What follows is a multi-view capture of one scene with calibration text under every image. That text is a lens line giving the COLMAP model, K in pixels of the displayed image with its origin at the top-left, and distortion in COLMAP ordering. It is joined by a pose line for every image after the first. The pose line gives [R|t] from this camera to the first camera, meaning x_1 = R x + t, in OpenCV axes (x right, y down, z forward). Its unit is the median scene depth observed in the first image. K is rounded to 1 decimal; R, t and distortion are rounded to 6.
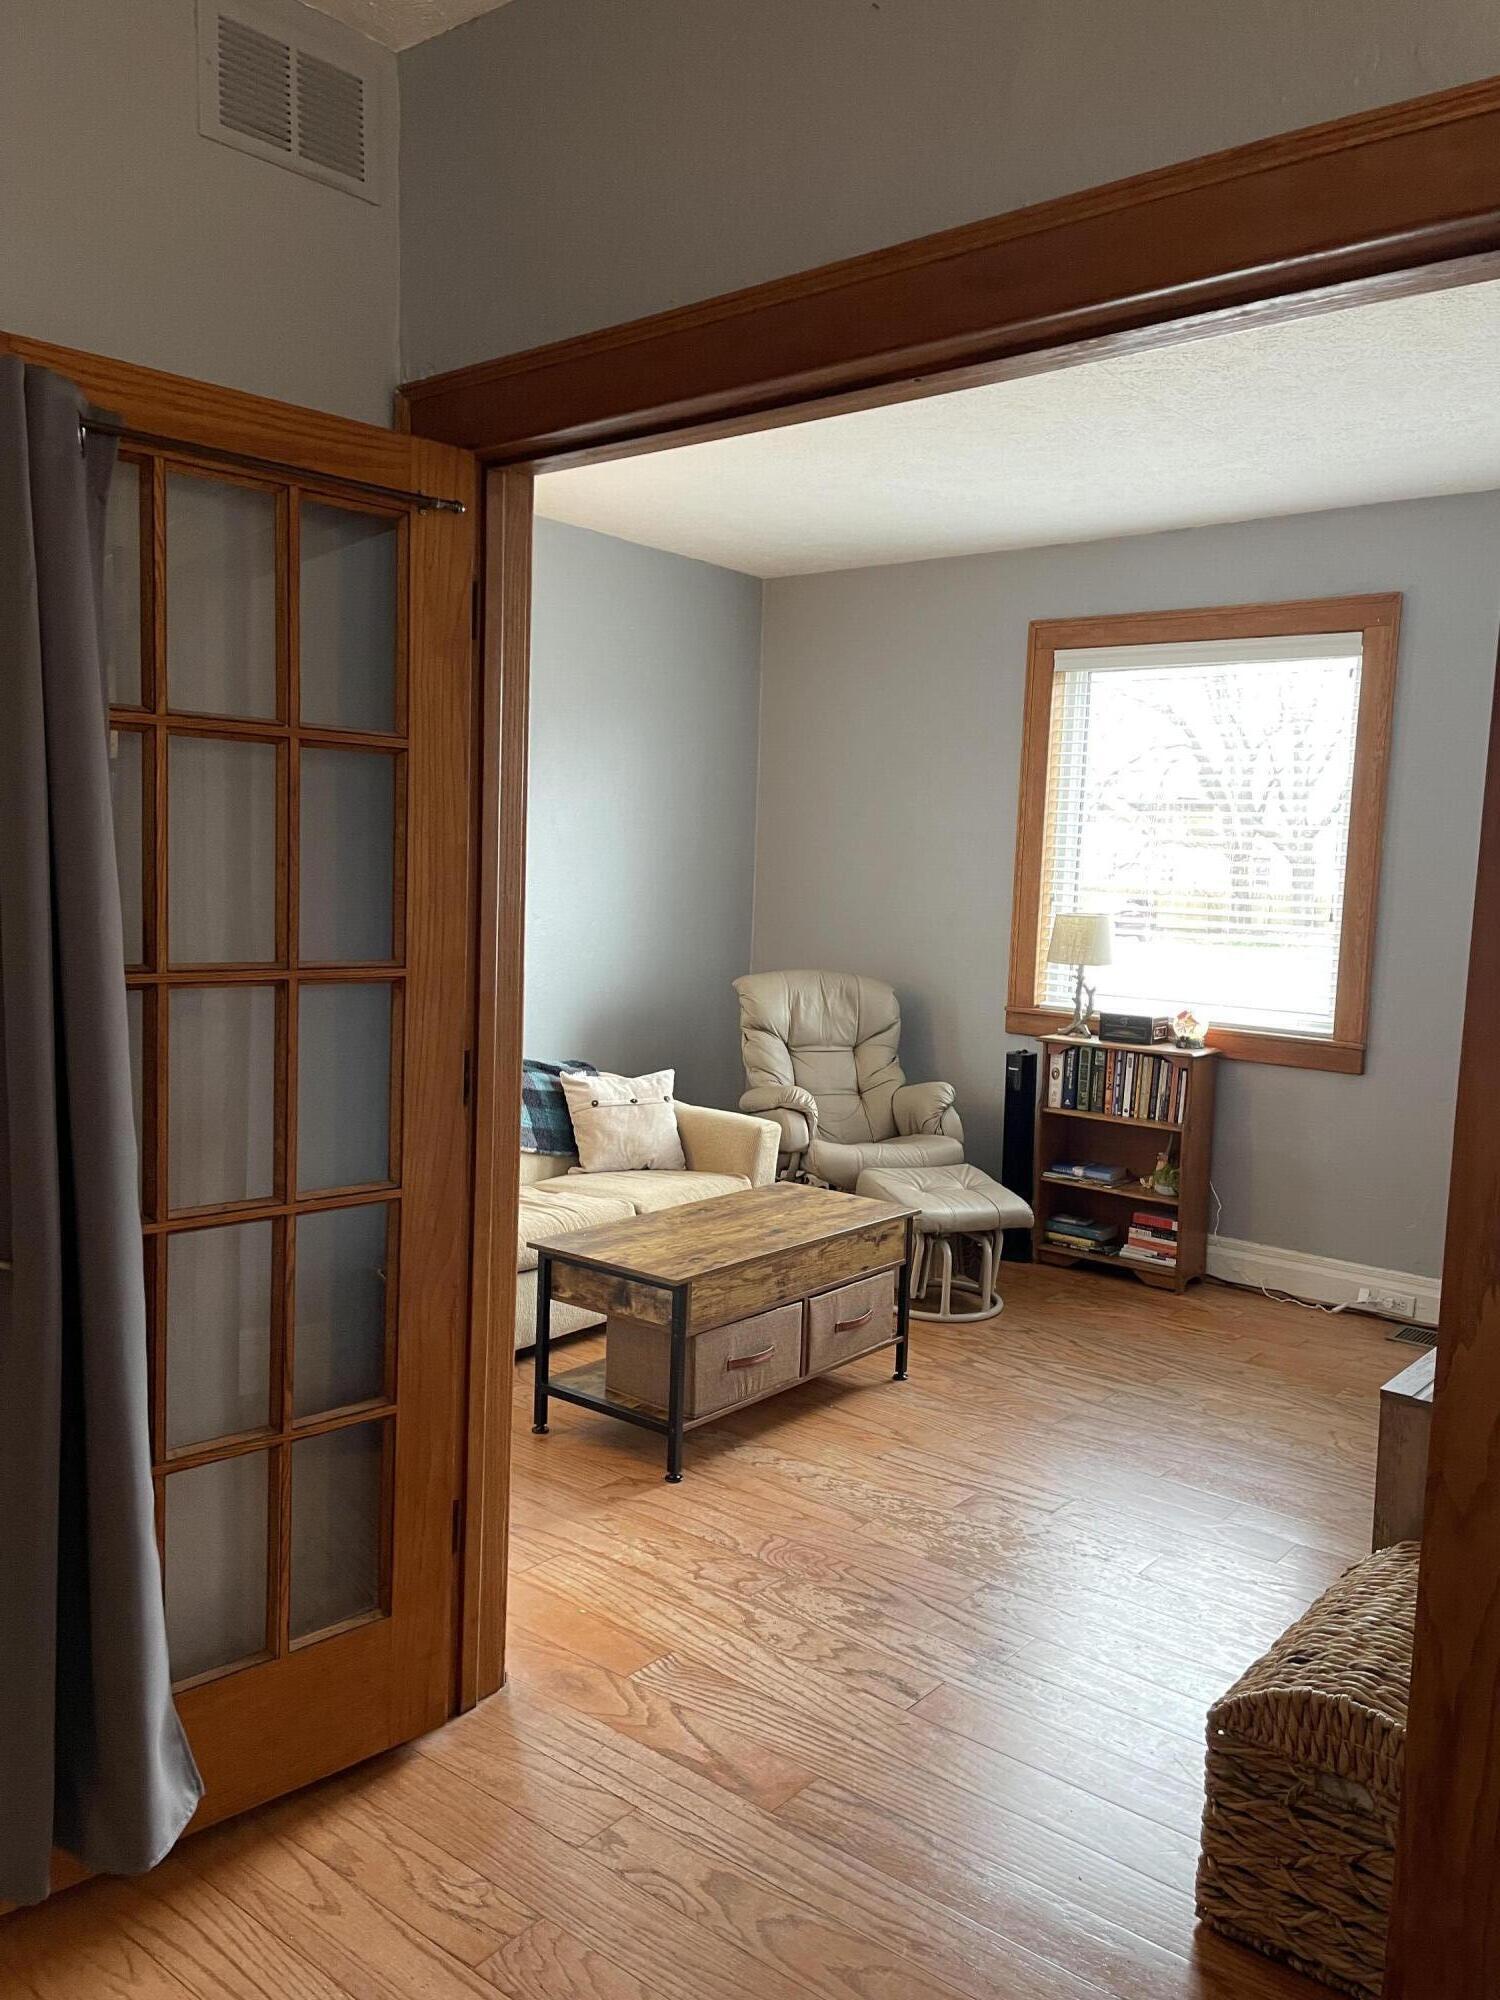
lens RADIAL K [[1500.3, 0, 750.0], [0, 1500.3, 1000.0], [0, 0, 1]] dist [0.080594, -0.104170]
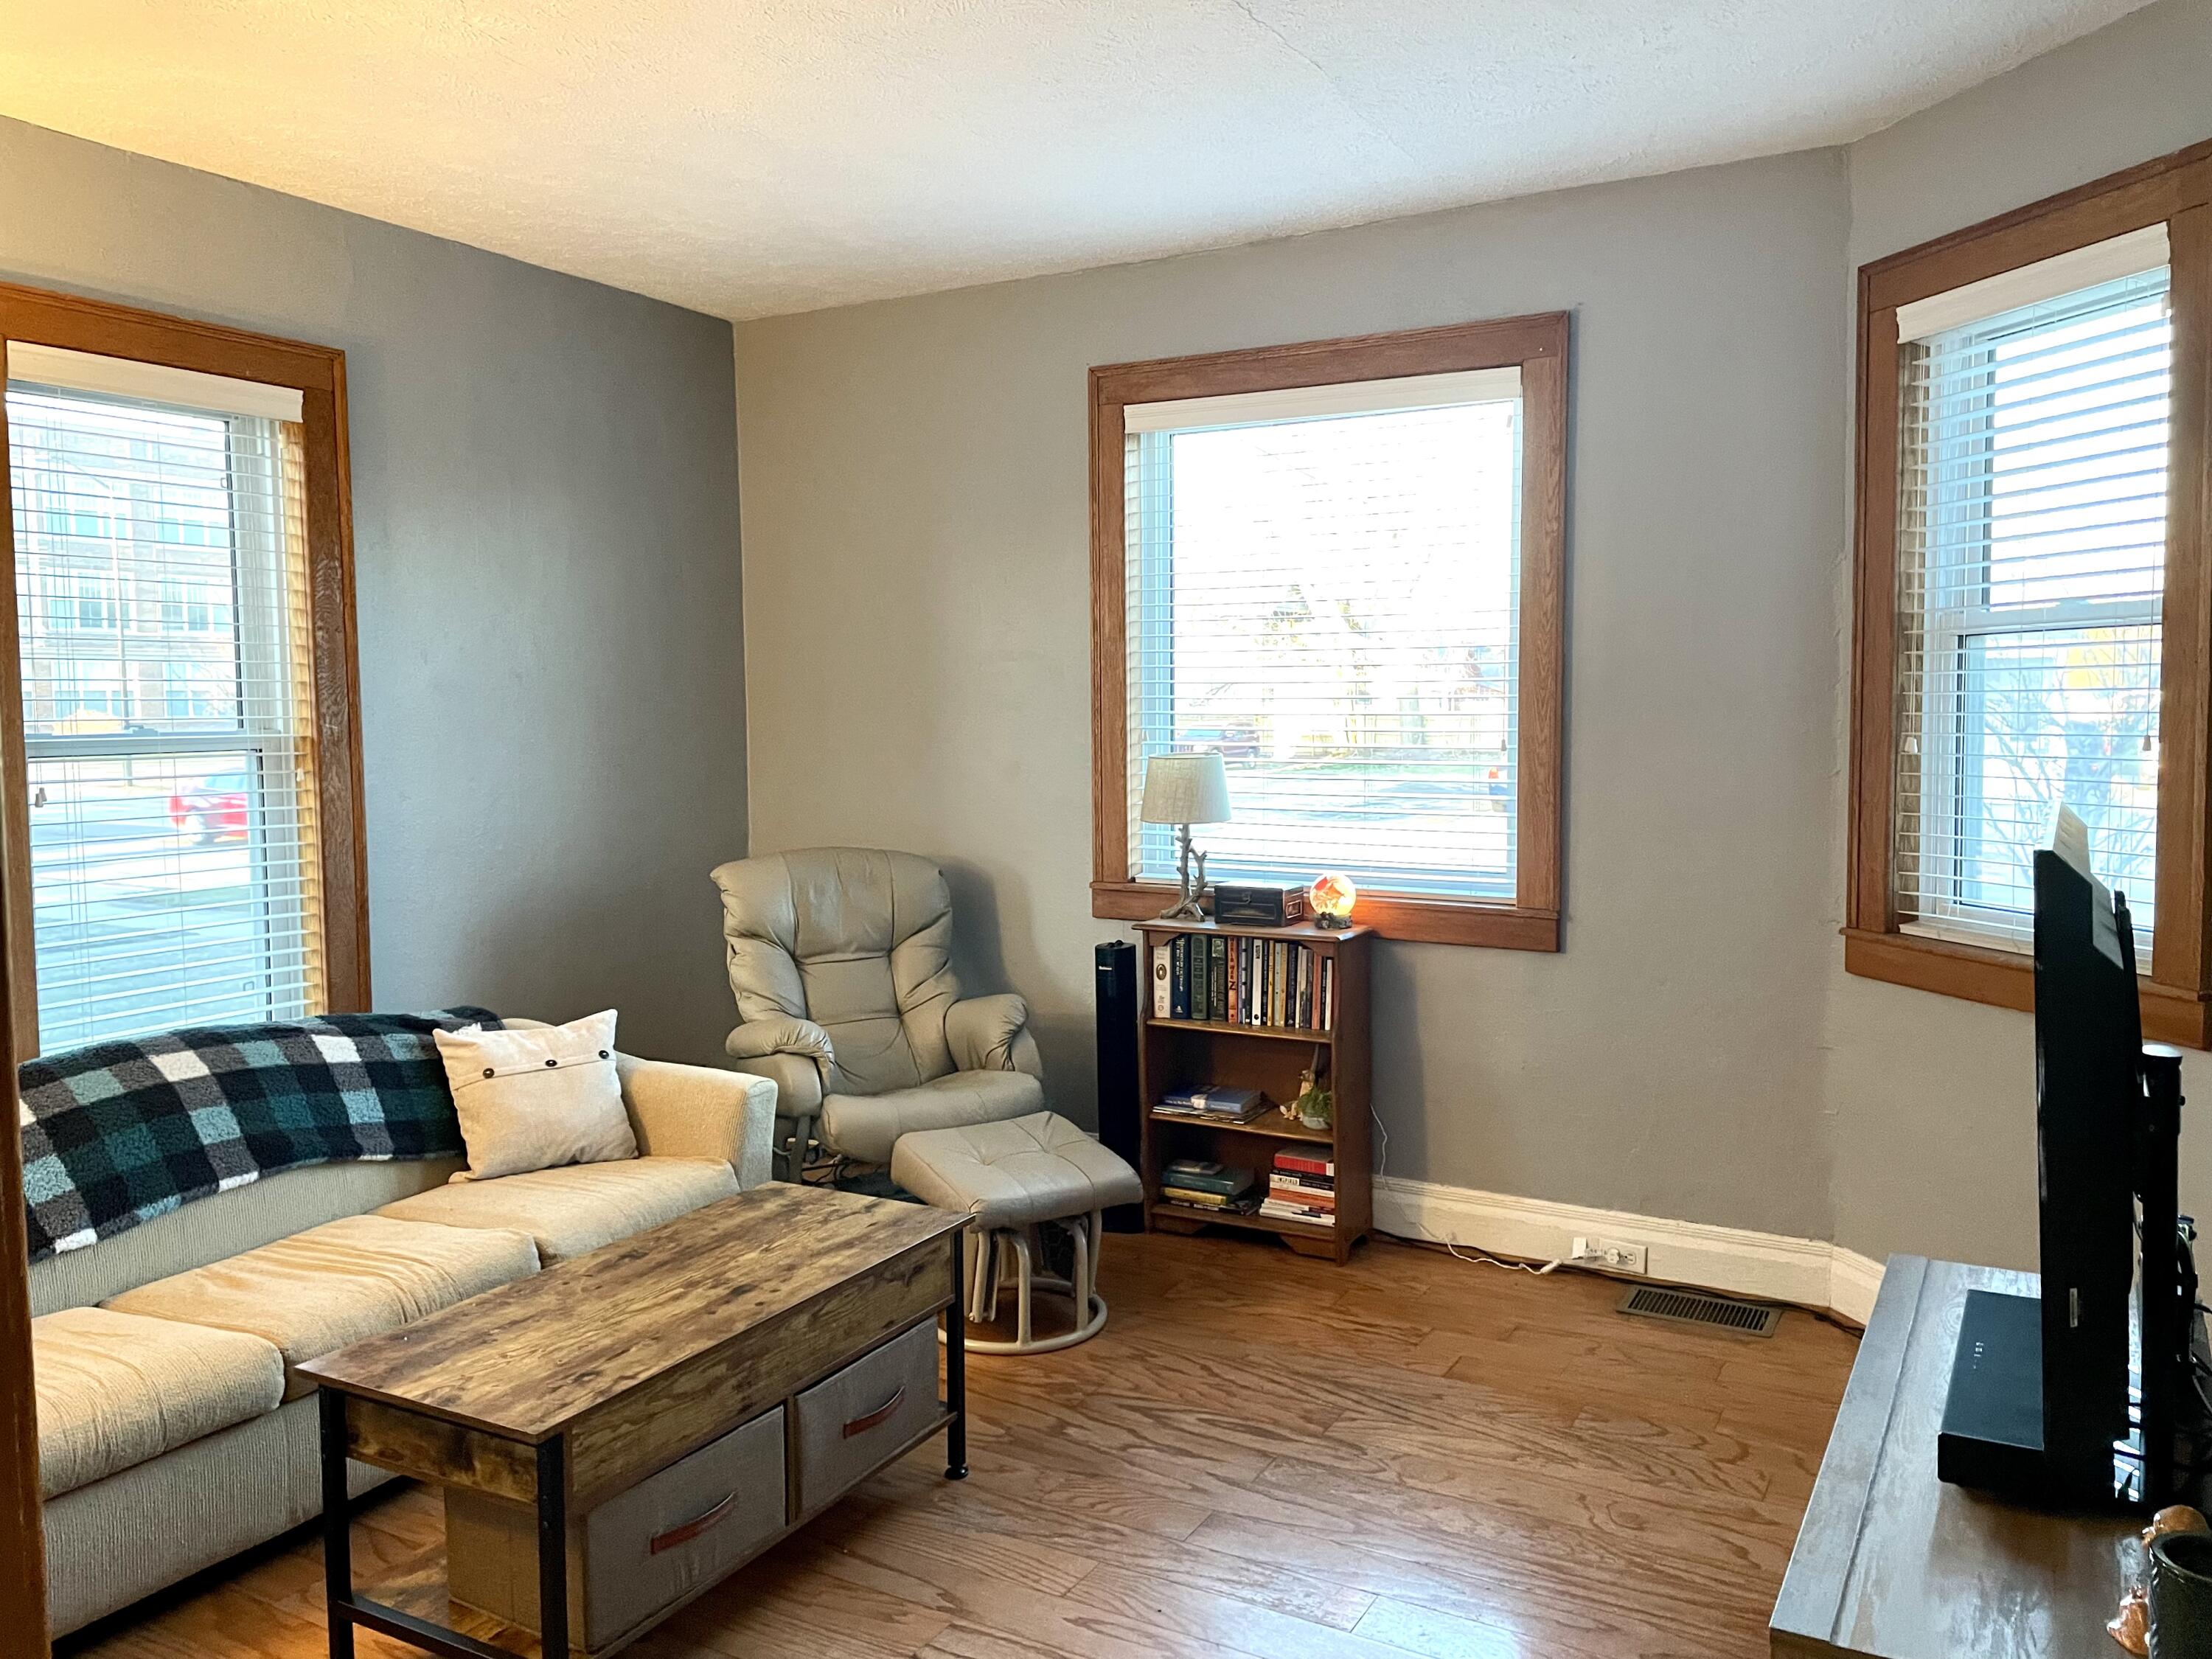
lens RADIAL K [[1659.3, 0, 1107.2], [0, 1659.3, 781.6], [0, 0, 1]] dist [0.080594, -0.104170]
pose [[0.984031, -0.051922, 0.170256, 0.046235], [0.058648, 0.997675, -0.034714, -0.018692], [-0.168058, 0.044145, 0.984788, 0.212320]]
